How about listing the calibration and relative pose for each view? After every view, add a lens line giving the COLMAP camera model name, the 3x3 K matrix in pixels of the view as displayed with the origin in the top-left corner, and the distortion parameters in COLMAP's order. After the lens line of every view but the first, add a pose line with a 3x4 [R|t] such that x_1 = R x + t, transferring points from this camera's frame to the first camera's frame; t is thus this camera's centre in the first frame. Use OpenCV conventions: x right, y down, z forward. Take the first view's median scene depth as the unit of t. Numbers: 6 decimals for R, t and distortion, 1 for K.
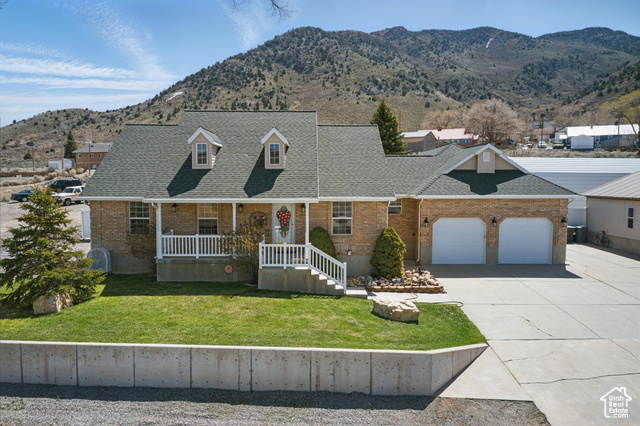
lens RADIAL K [[479.7, 0, 317.1], [0, 479.7, 213.8], [0, 0, 1]] dist [0.022230, -0.027835]
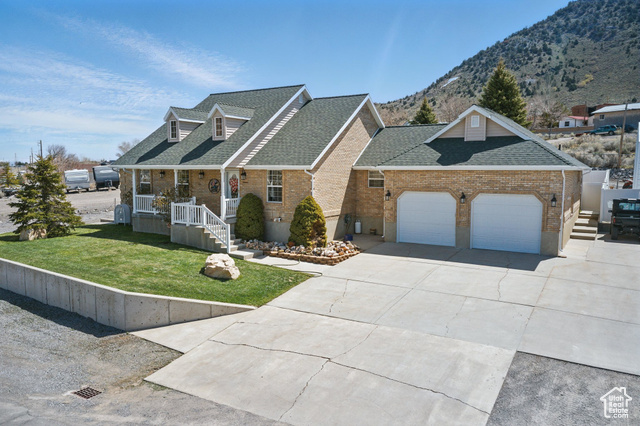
lens RADIAL K [[479.7, 0, 319.1], [0, 479.7, 215.2], [0, 0, 1]] dist [0.022230, -0.027835]
pose [[0.845810, 0.053220, -0.530823, 0.020909], [-0.037097, 0.998470, 0.040995, 0.000775], [0.532193, -0.014982, 0.846491, 0.005066]]
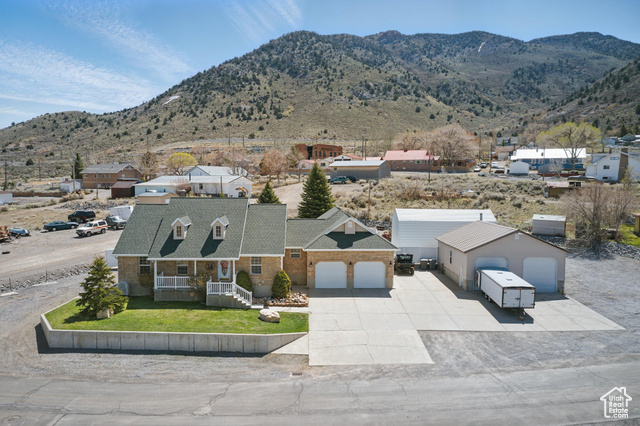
lens RADIAL K [[479.7, 0, 316.6], [0, 479.7, 212.7], [0, 0, 1]] dist [0.022230, -0.027835]
pose [[0.999980, 0.002371, 0.005803, 0.008153], [-0.002367, 0.999997, -0.000771, -0.005733], [-0.005805, 0.000757, 0.999983, -0.024925]]
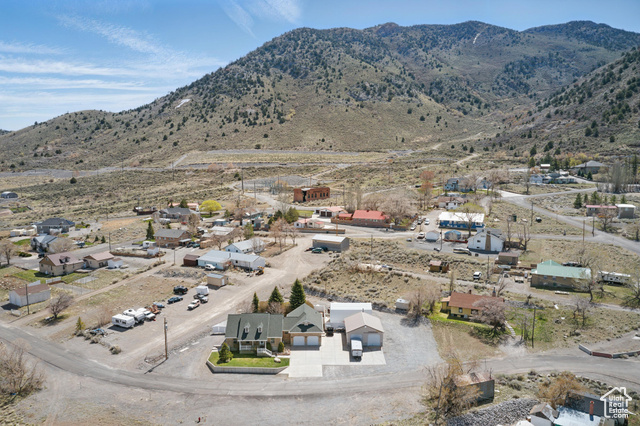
lens RADIAL K [[479.7, 0, 315.9], [0, 479.7, 214.5], [0, 0, 1]] dist [0.022230, -0.027835]
pose [[0.999979, -0.004483, -0.004778, 0.017190], [0.004739, 0.998476, 0.054977, -0.051147], [0.004524, -0.054998, 0.998476, -0.129781]]
